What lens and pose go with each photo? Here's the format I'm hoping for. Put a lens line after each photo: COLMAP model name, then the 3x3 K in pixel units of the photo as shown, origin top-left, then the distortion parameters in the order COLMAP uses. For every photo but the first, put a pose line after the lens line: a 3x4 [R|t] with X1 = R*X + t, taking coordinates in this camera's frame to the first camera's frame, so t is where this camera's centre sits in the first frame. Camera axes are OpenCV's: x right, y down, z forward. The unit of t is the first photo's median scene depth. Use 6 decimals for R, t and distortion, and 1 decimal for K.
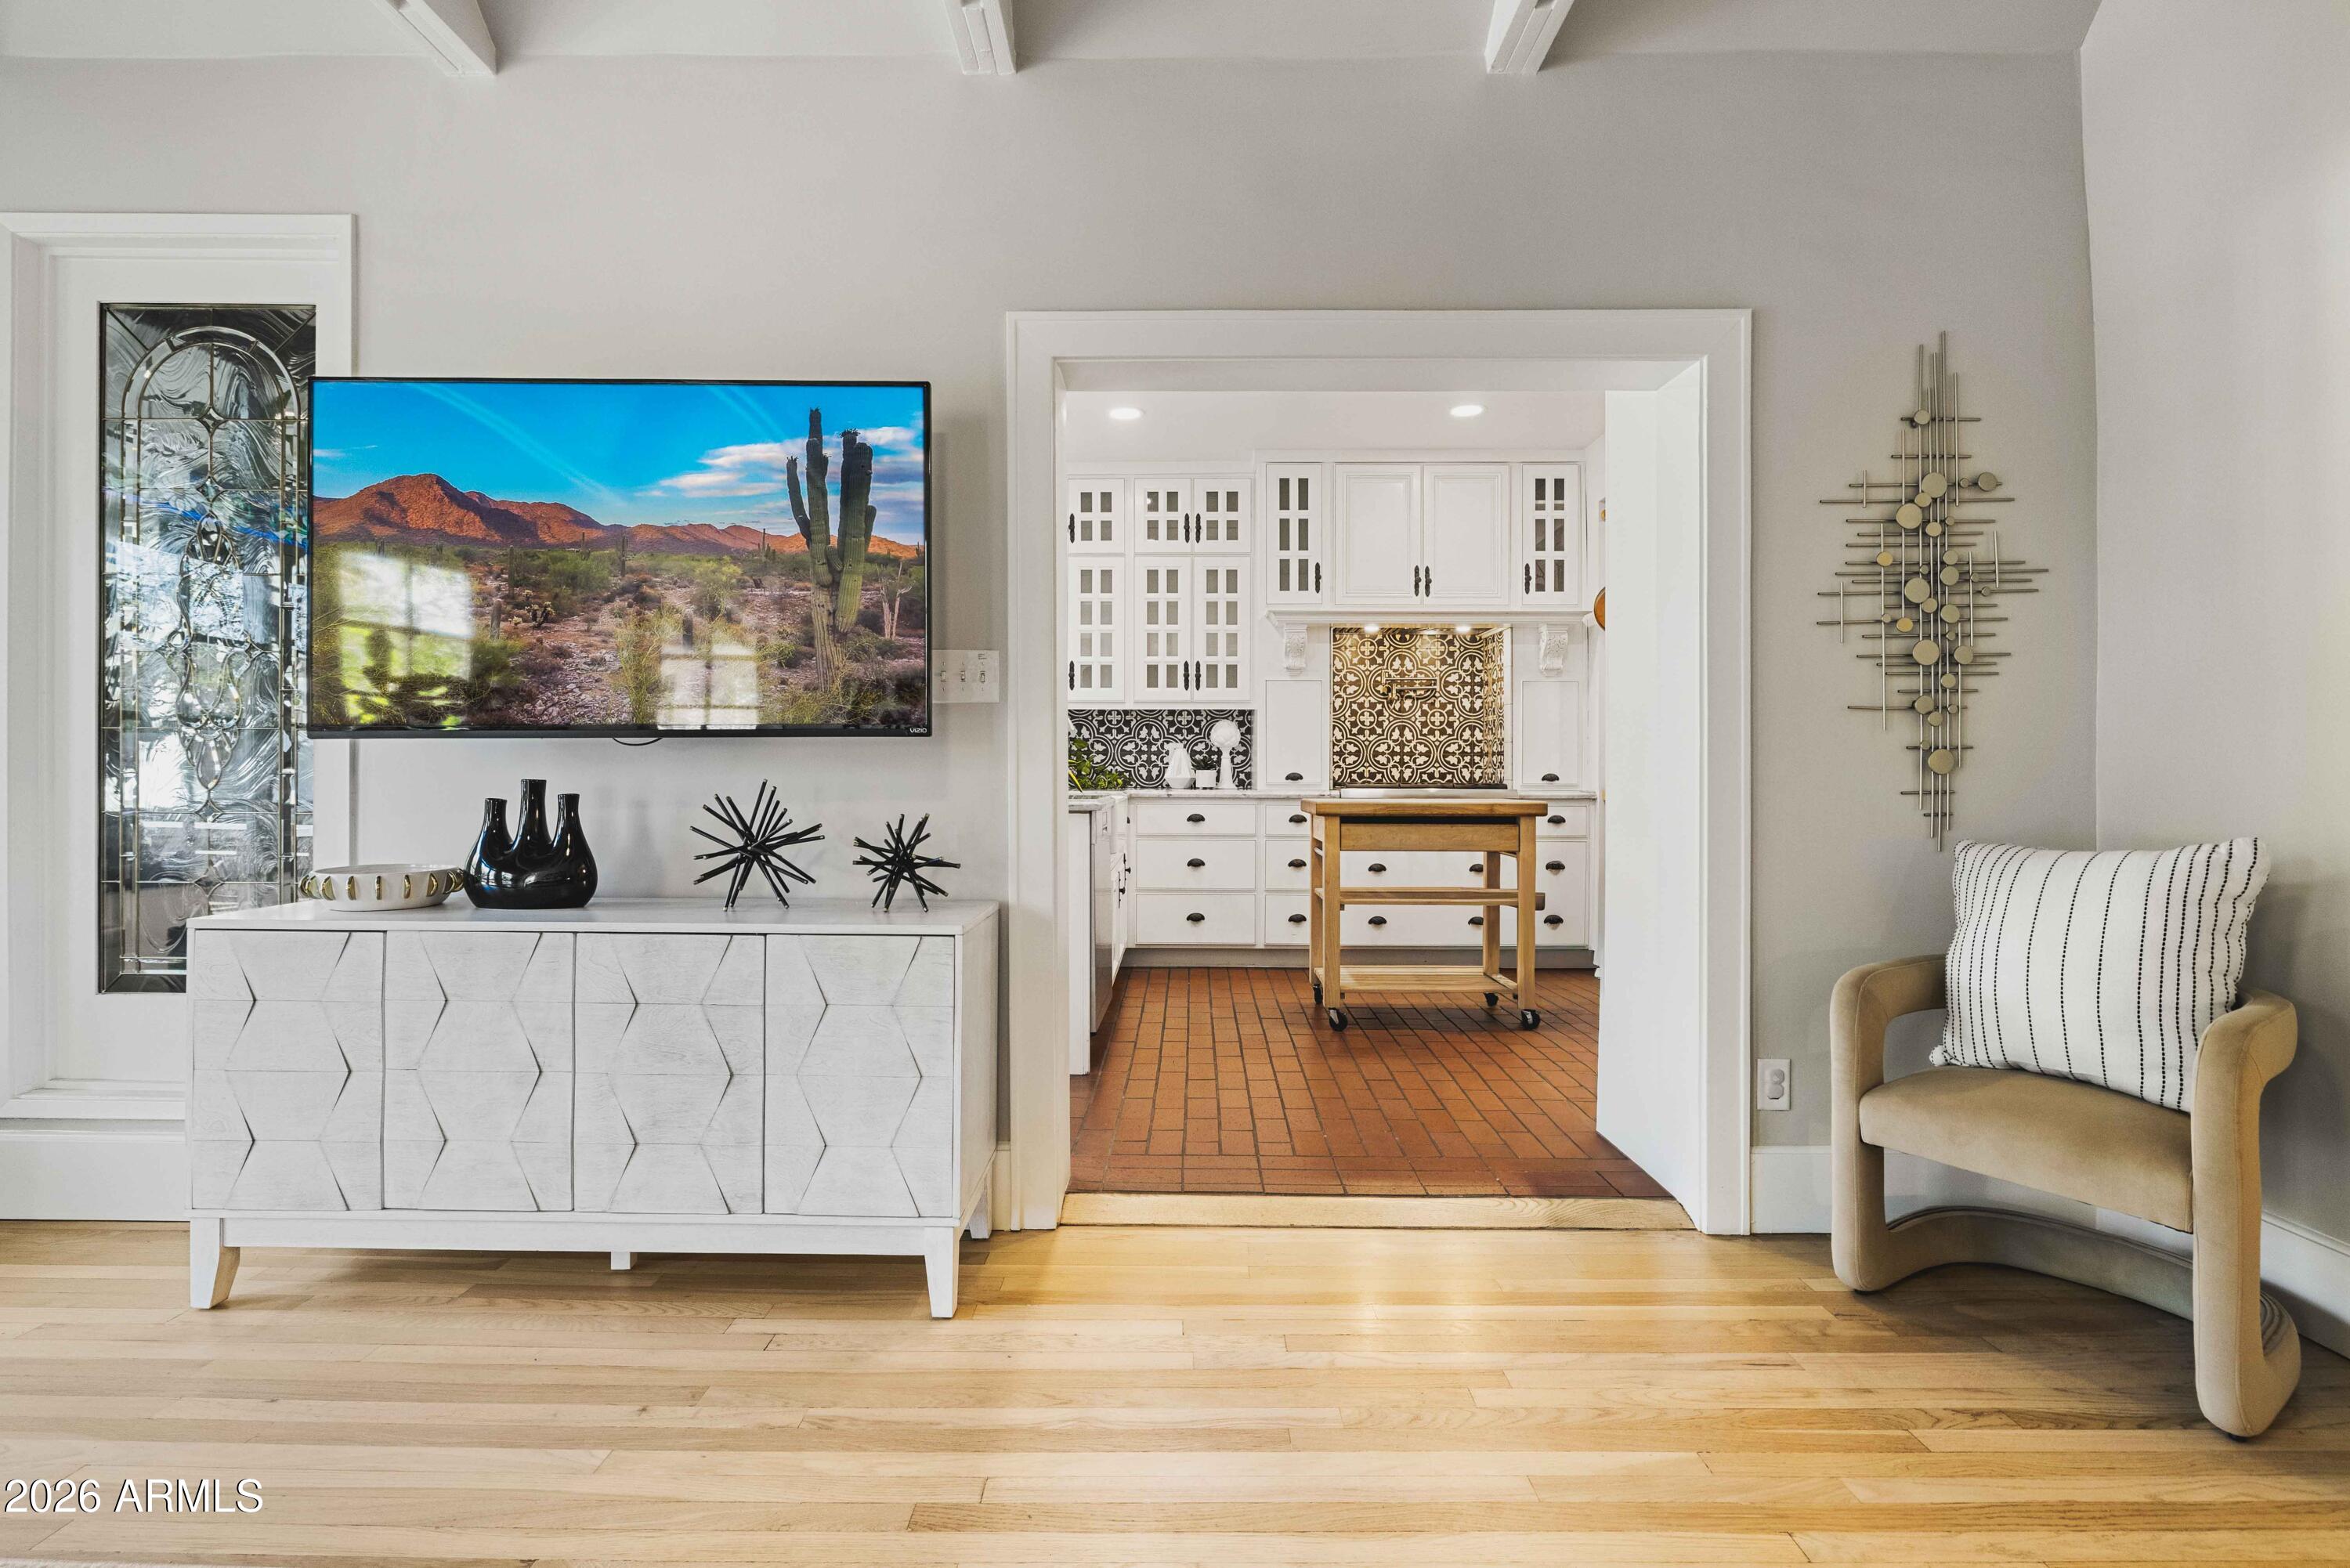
lens RADIAL K [[1065.0, 0, 1161.7], [0, 1065.0, 770.5], [0, 0, 1]] dist [0.013831, 0.000259]
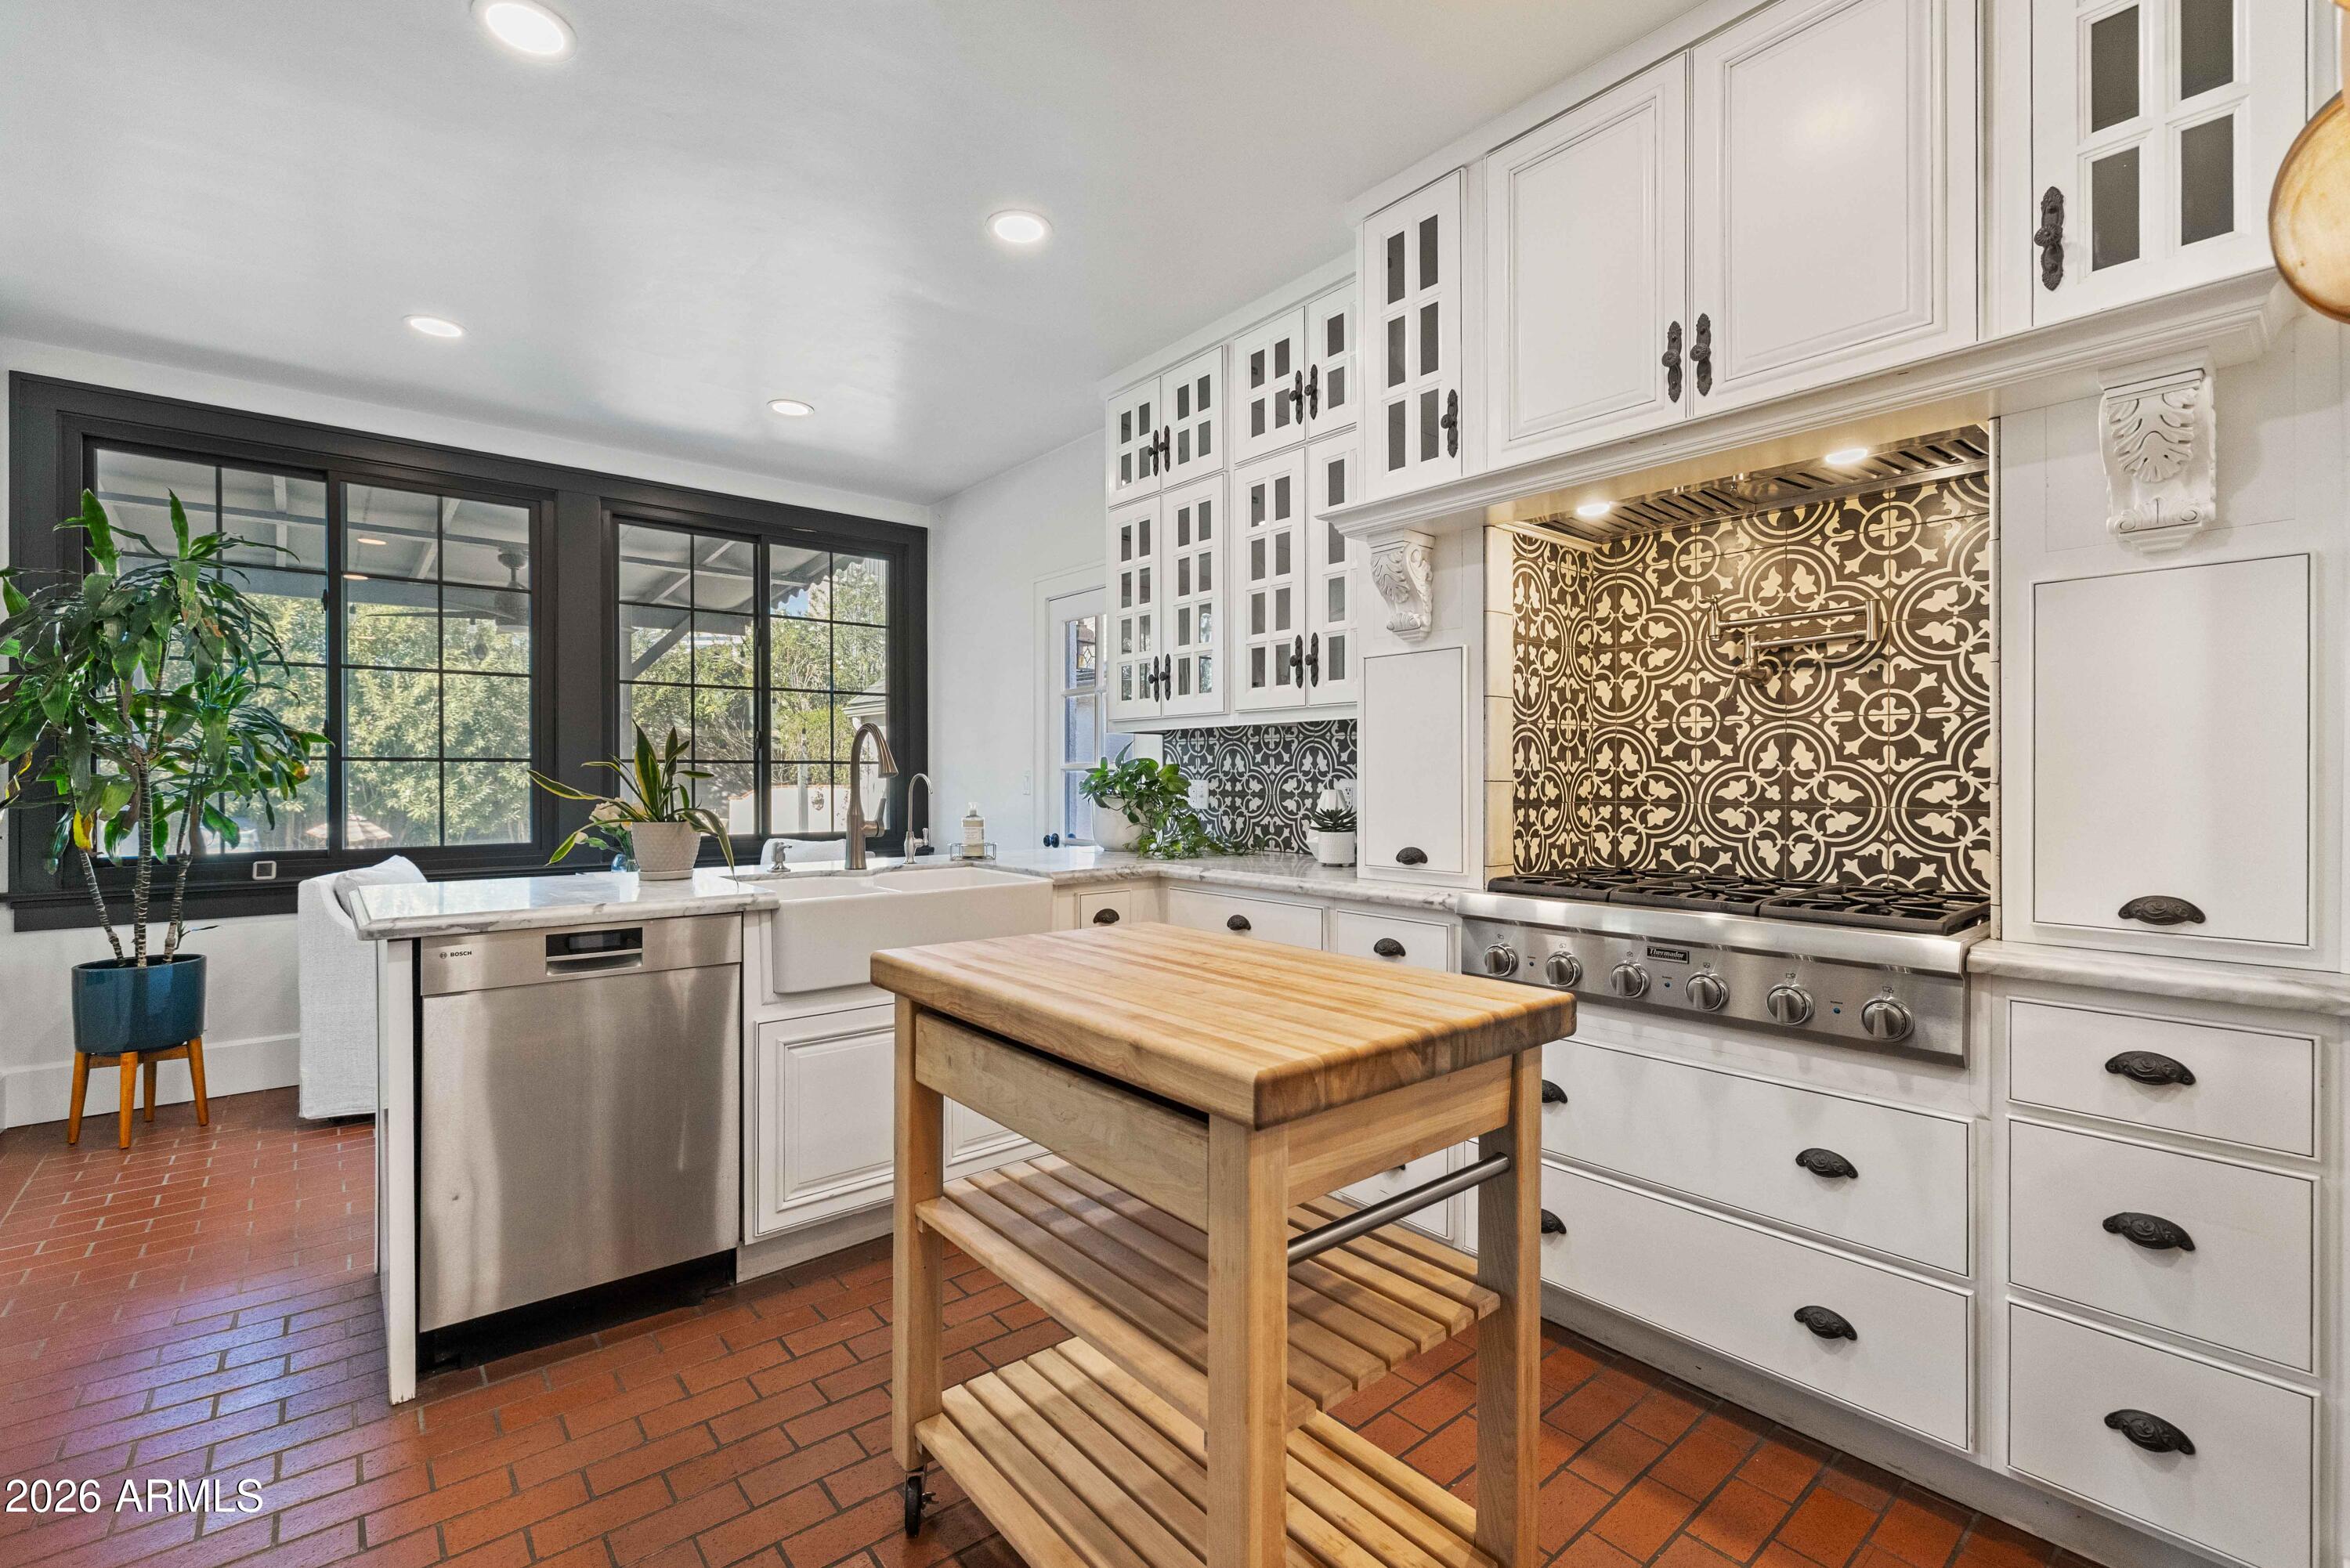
lens RADIAL K [[994.7, 0, 1184.4], [0, 994.7, 774.2], [0, 0, 1]] dist [-0.001753, 0.000602]
pose [[0.663893, -0.005134, -0.747810, 0.372297], [0.006706, 0.999977, -0.000911, -0.029951], [0.747797, -0.004410, 0.663913, 0.606738]]
